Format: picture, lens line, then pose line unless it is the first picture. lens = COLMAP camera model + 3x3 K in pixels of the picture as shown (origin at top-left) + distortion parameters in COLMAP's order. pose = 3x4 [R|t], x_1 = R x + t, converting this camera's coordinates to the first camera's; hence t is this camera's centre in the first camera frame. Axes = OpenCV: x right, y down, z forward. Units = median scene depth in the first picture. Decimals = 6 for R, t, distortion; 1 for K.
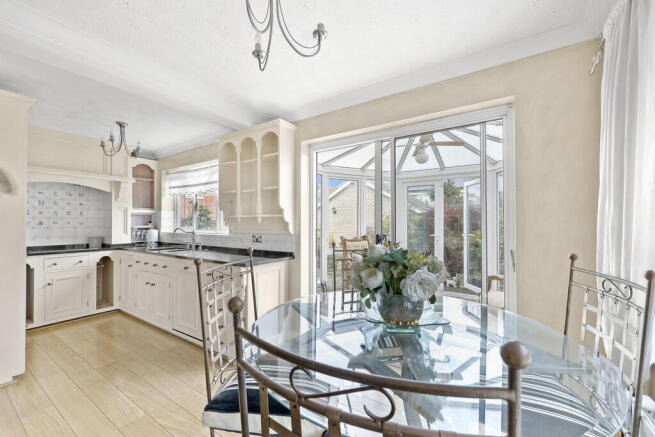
lens RADIAL K [[267.0, 0, 326.3], [0, 267.0, 223.2], [0, 0, 1]] dist [0.000947, 0.000103]
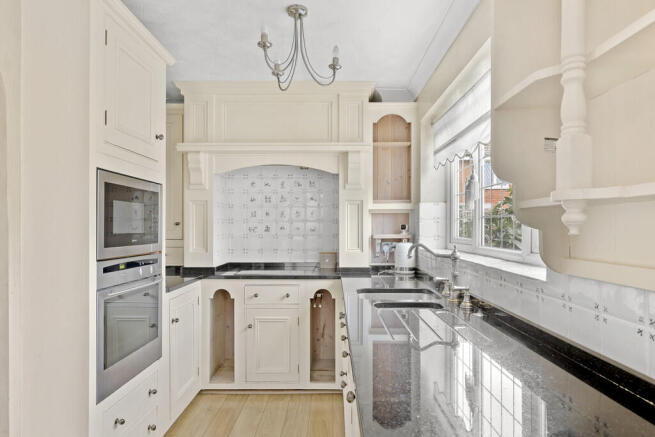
lens RADIAL K [[373.5, 0, 330.3], [0, 373.5, 225.2], [0, 0, 1]] dist [0.003682, 0.001142]
pose [[0.542652, -0.004693, -0.839944, -0.154290], [-0.003423, 0.999964, -0.007799, -0.002316], [0.839951, 0.007108, 0.542616, 0.534966]]
